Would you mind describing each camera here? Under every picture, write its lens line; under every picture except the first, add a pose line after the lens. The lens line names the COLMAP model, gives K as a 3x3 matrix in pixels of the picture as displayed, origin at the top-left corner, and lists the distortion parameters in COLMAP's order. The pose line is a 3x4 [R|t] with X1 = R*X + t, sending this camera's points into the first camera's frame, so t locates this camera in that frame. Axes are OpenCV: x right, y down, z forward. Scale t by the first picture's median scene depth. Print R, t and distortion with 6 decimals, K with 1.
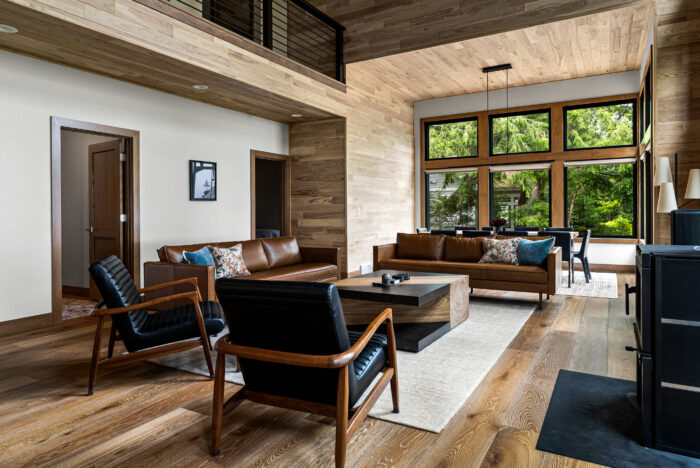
lens RADIAL K [[449.5, 0, 346.7], [0, 449.5, 217.0], [0, 0, 1]] dist [-0.000770, 0.001671]
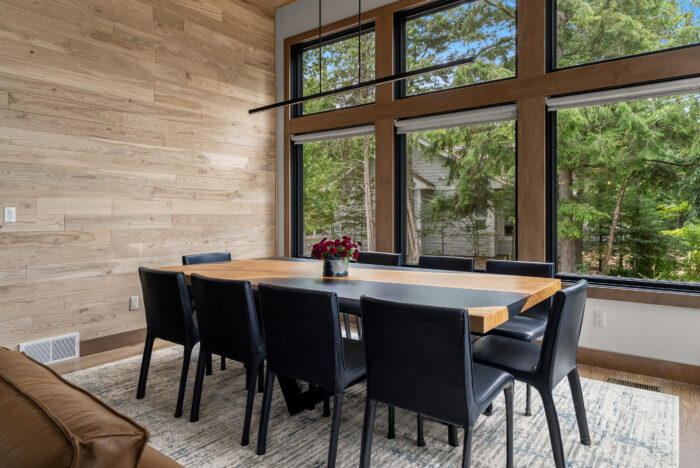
lens RADIAL K [[443.6, 0, 350.0], [0, 443.6, 234.0], [0, 0, 1]] dist [-0.007824, -0.001966]
pose [[0.993678, 0.009701, -0.111850, 0.396946], [-0.006273, 0.999501, 0.030962, -0.009089], [0.112094, -0.030065, 0.993243, 0.644035]]
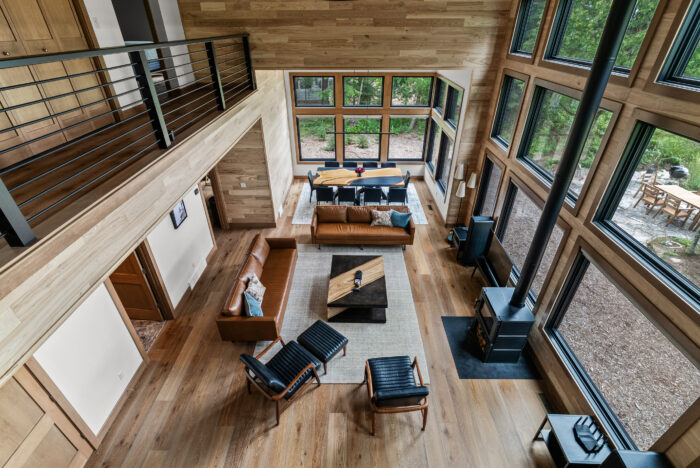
lens RADIAL K [[331.9, 0, 350.0], [0, 331.9, 234.0], [0, 0, 1]] dist [-0.000618, 0.000042]
pose [[0.867365, -0.258641, 0.425186, -0.262176], [-0.002281, 0.852274, 0.523091, -0.423305], [-0.497668, -0.454681, 0.738642, 0.041859]]
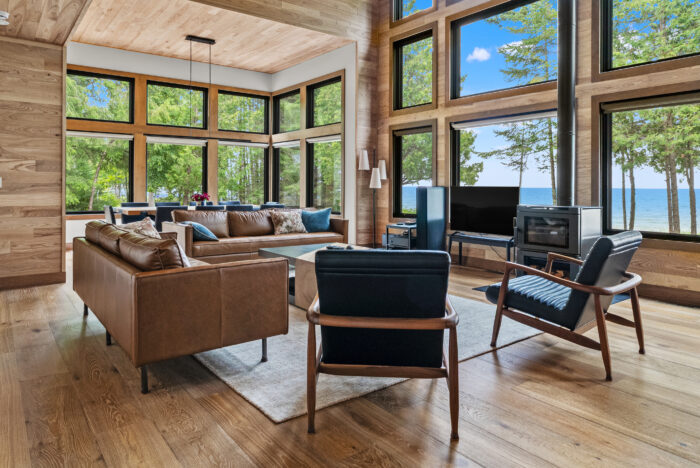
lens RADIAL K [[463.8, 0, 348.6], [0, 463.8, 187.3], [0, 0, 1]] dist [0.001463, 0.000709]
pose [[0.382873, 0.009122, 0.923756, -0.487226], [0.002120, 0.999940, -0.010753, 0.002704], [-0.923798, 0.006076, 0.382831, 0.324614]]
